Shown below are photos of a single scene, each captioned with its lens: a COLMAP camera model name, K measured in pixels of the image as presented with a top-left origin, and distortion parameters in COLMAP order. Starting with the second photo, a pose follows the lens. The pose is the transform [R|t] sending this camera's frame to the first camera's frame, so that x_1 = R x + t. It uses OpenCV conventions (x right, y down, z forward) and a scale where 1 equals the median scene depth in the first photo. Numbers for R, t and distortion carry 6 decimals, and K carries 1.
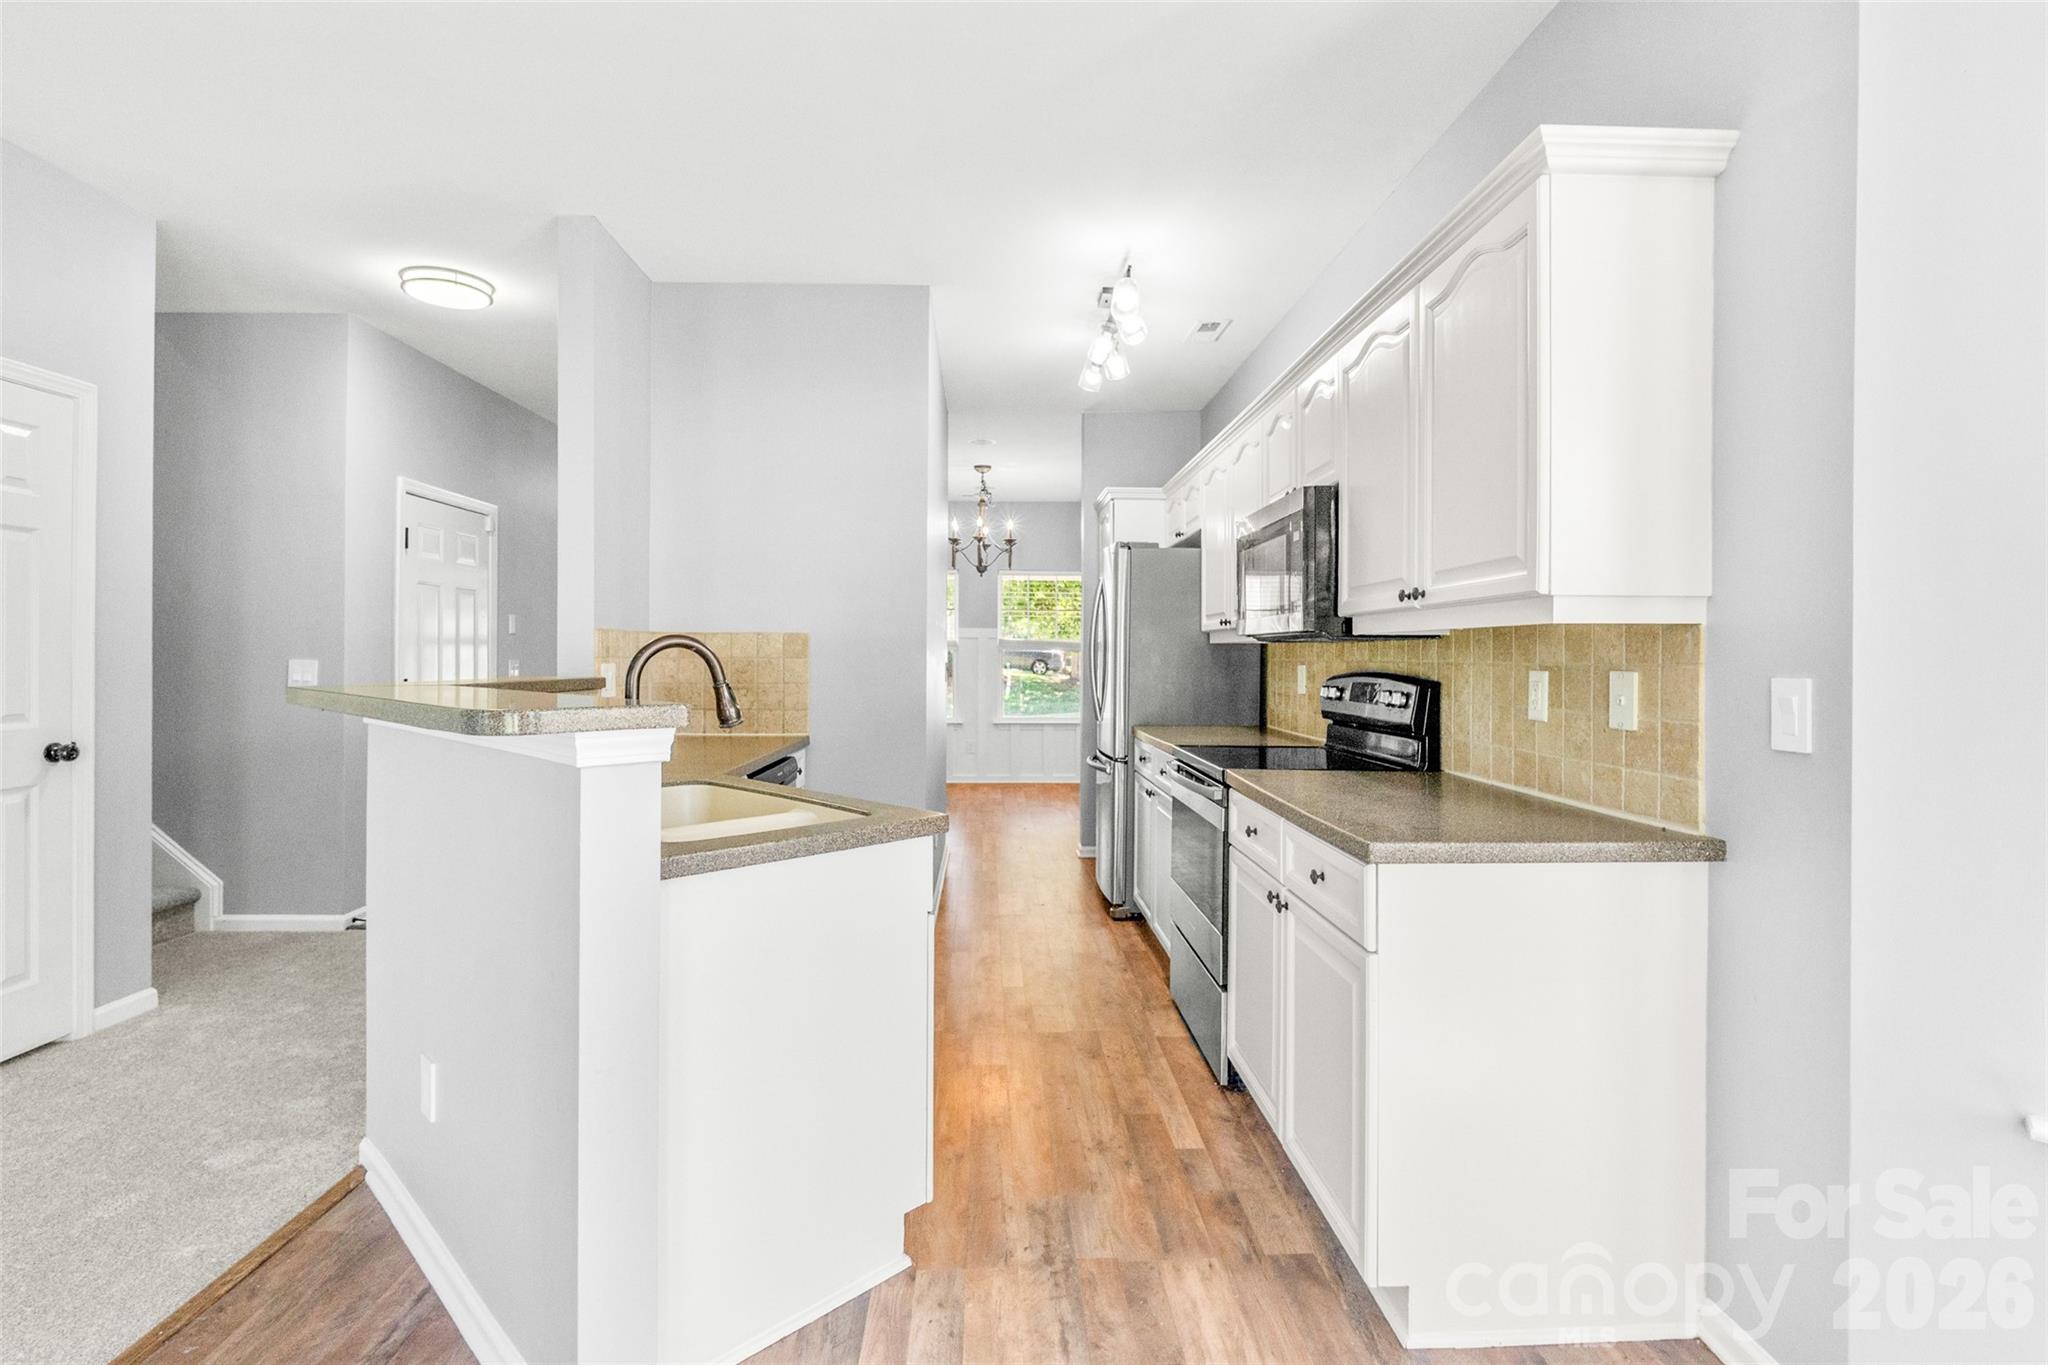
lens RADIAL K [[970.4, 0, 1030.1], [0, 970.4, 660.1], [0, 0, 1]] dist [-0.004636, -0.000133]
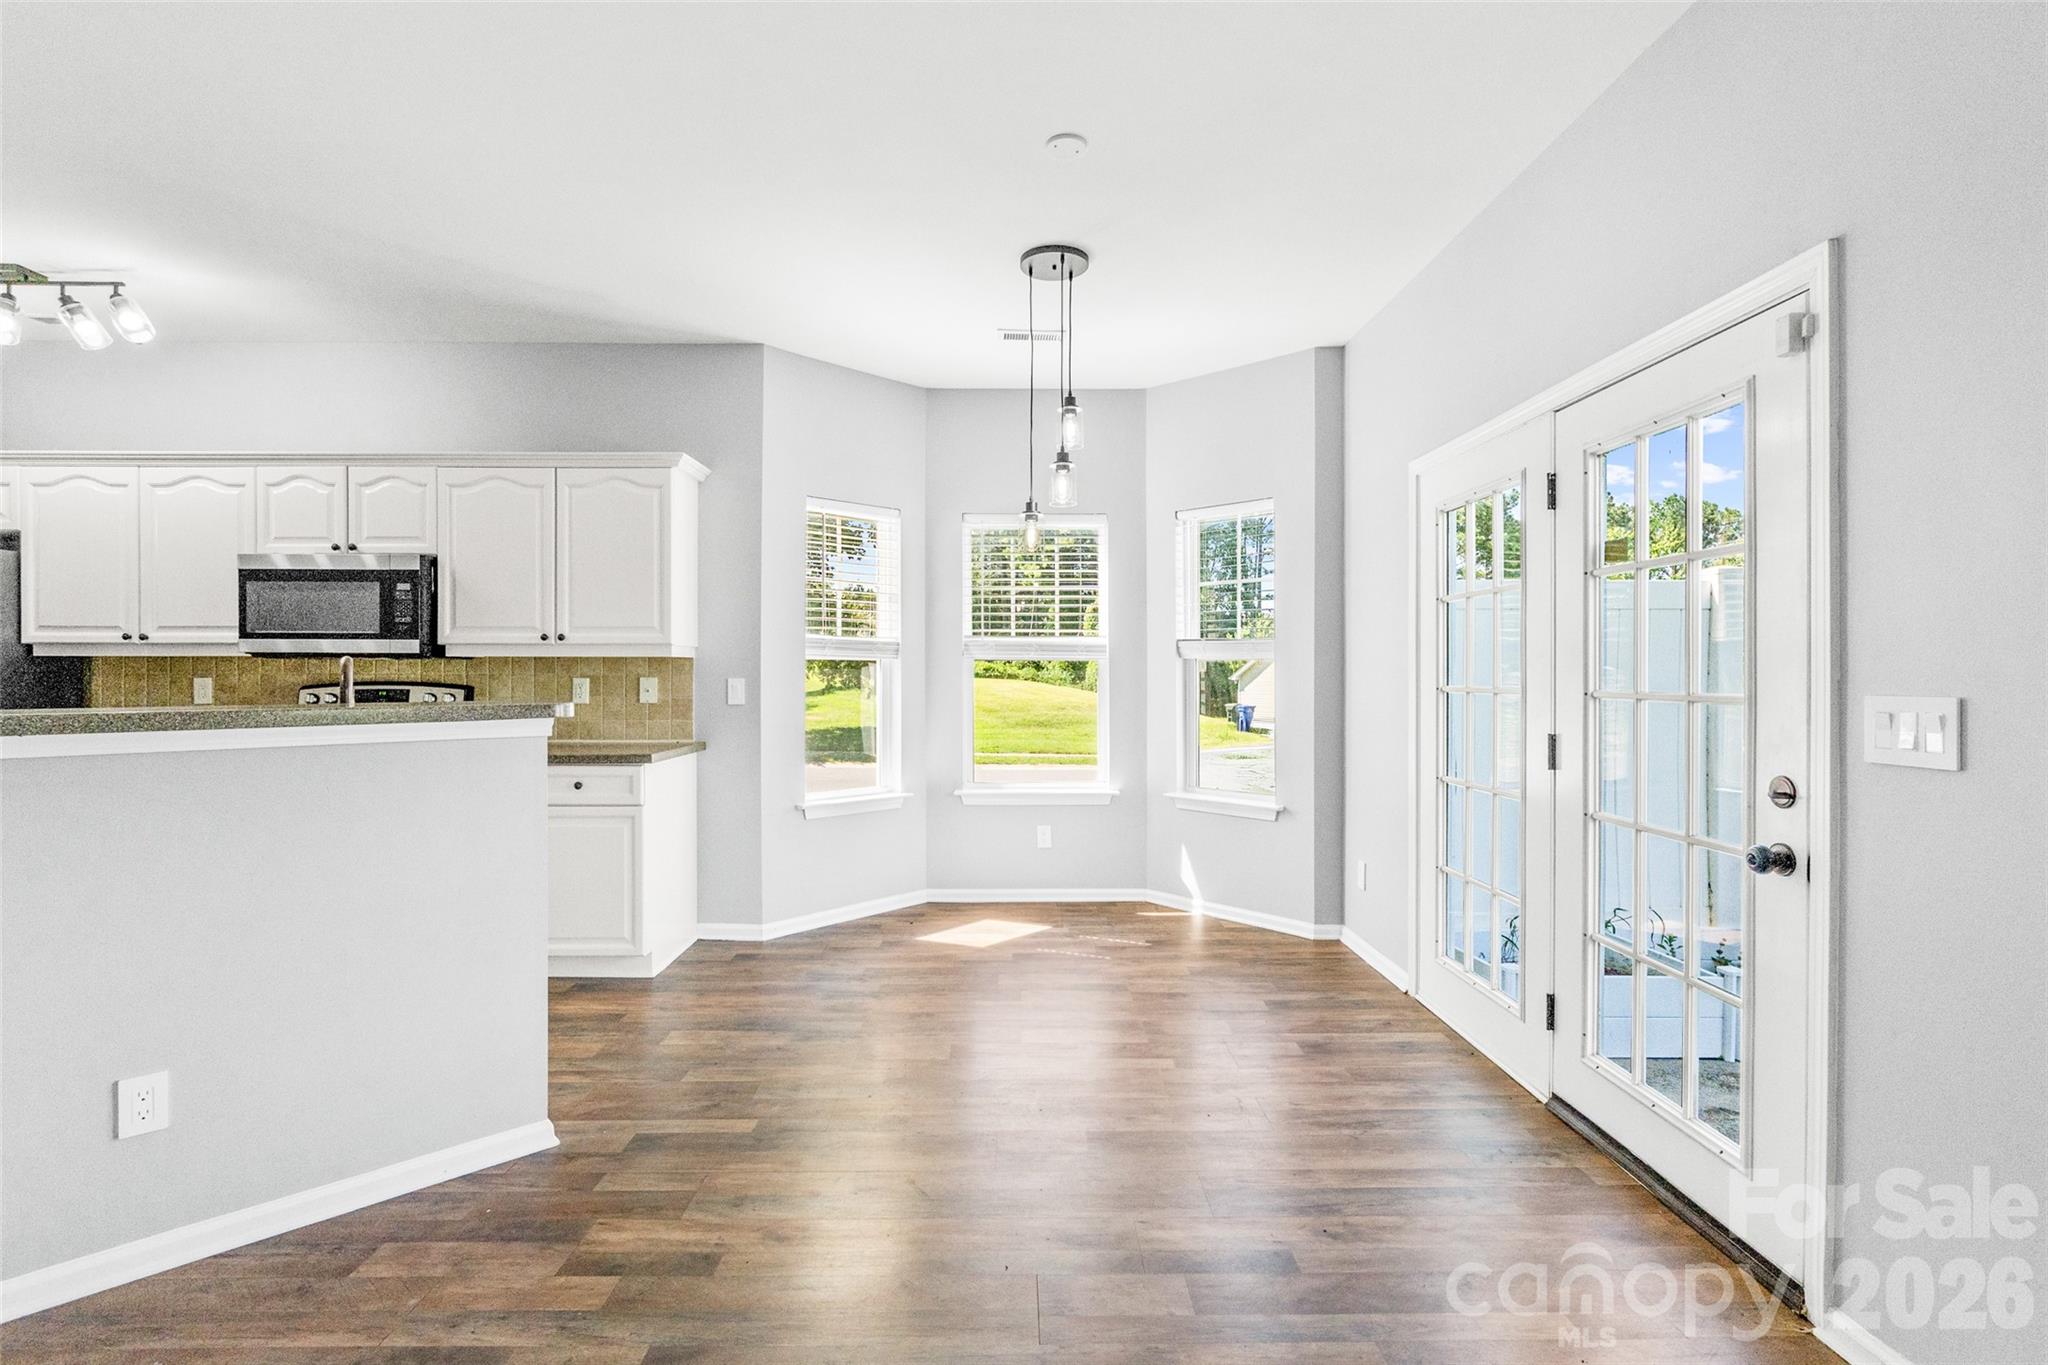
lens RADIAL K [[955.2, 0, 1025.2], [0, 955.2, 681.0], [0, 0, 1]] dist [-0.005860, -0.000223]
pose [[0.032889, -0.015808, 0.999334, -1.136204], [0.001911, 0.999874, 0.015754, -0.009287], [-0.999457, 0.001392, 0.032915, 0.036141]]
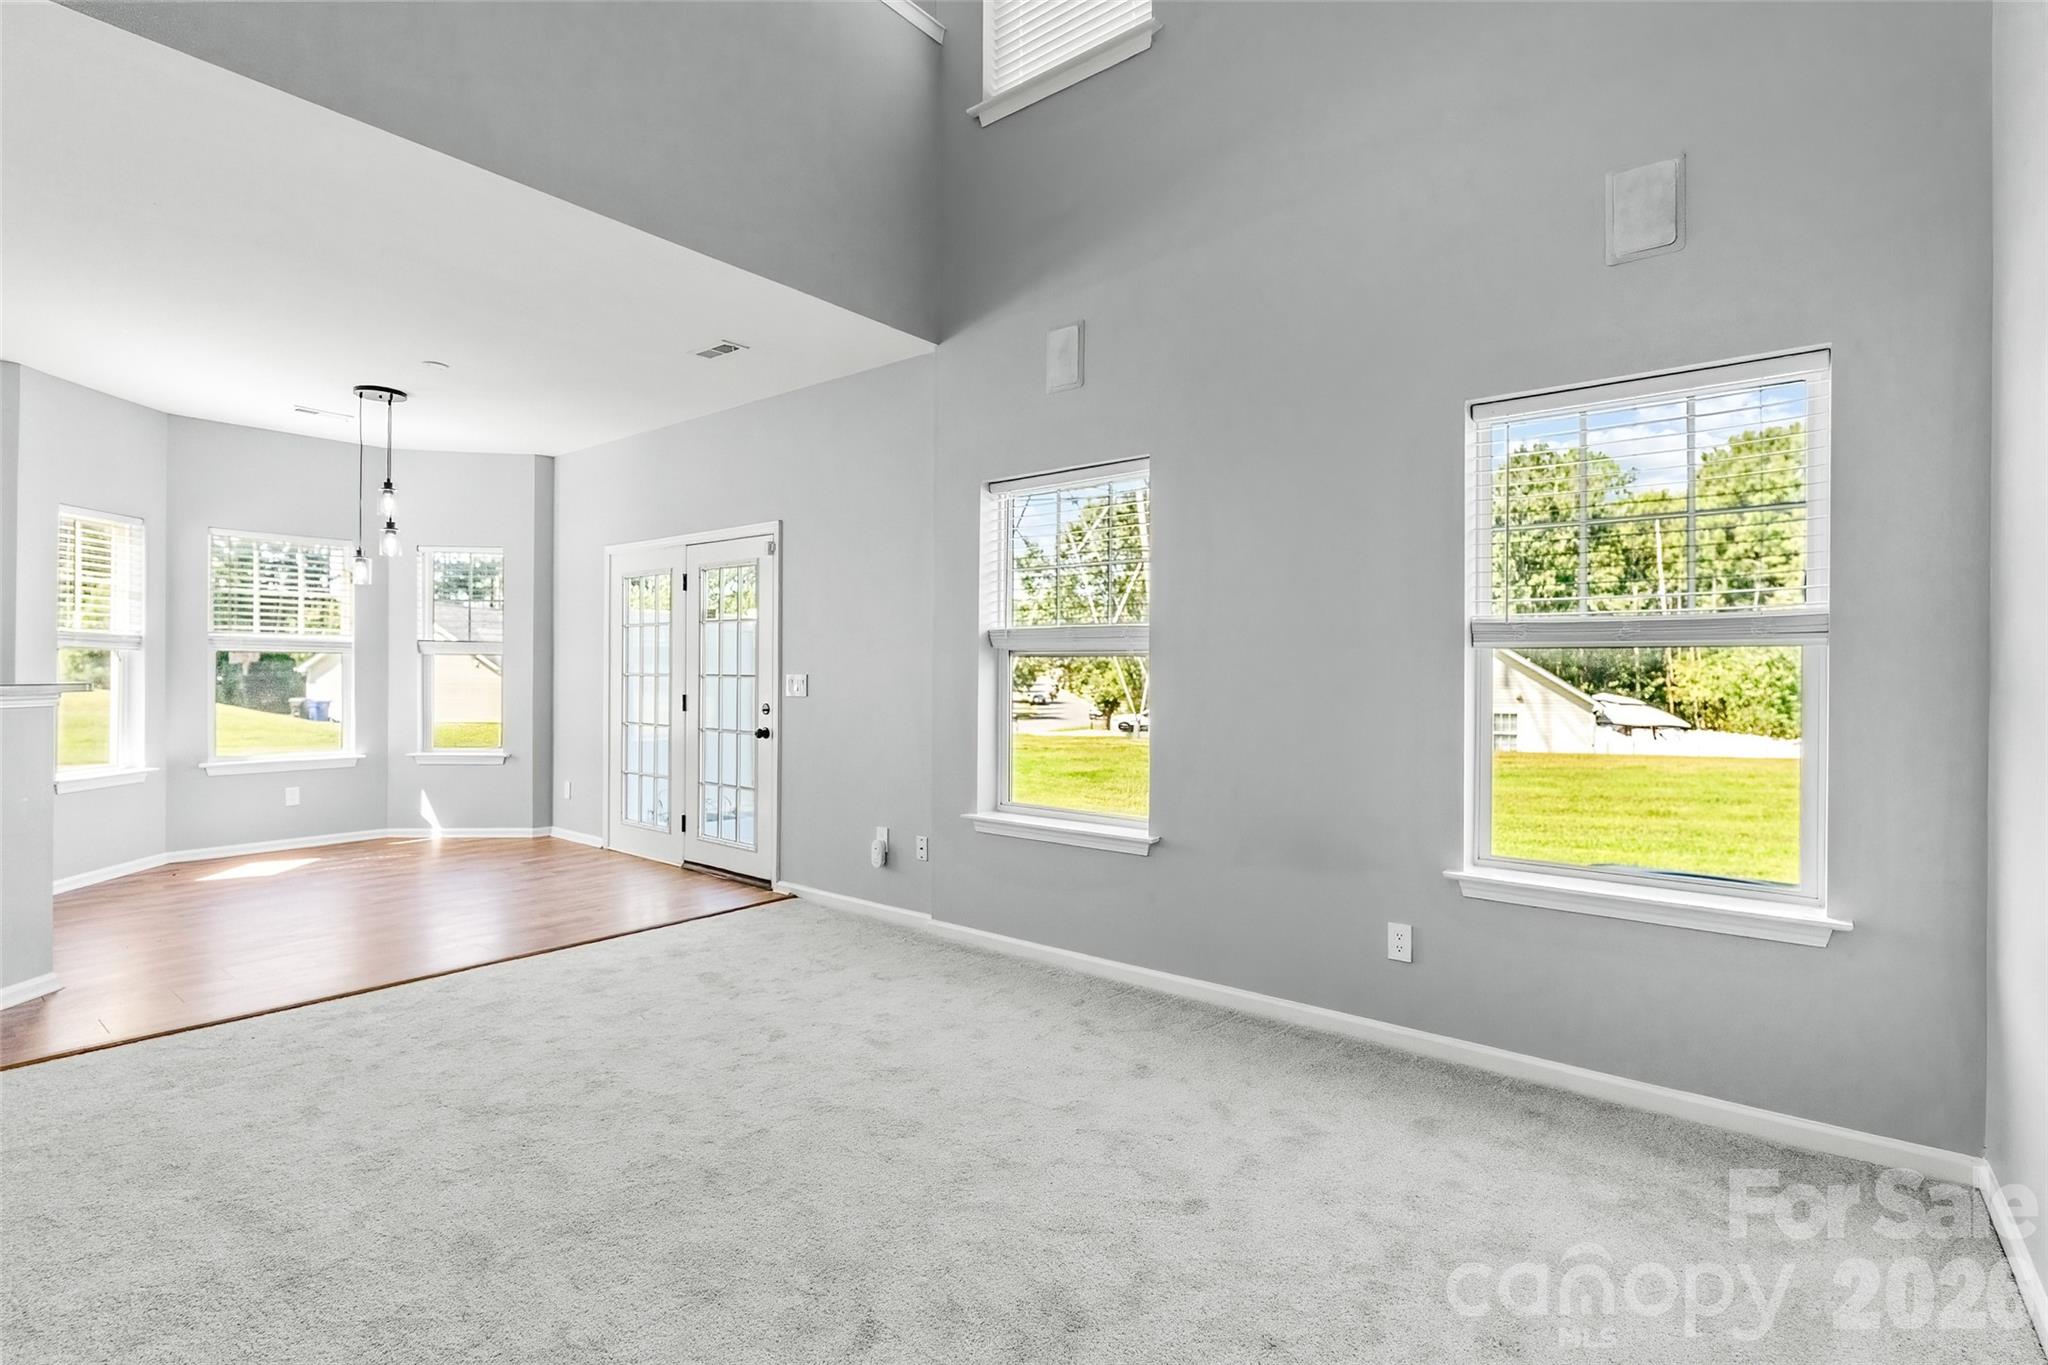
lens RADIAL K [[950.7, 0, 1025.7], [0, 950.7, 665.6], [0, 0, 1]] dist [-0.001793, -0.000040]
pose [[-0.753990, -0.010801, 0.656797, -2.112610], [-0.011510, 0.999929, 0.003230, -0.018667], [-0.656785, -0.005125, -0.754060, 0.630519]]
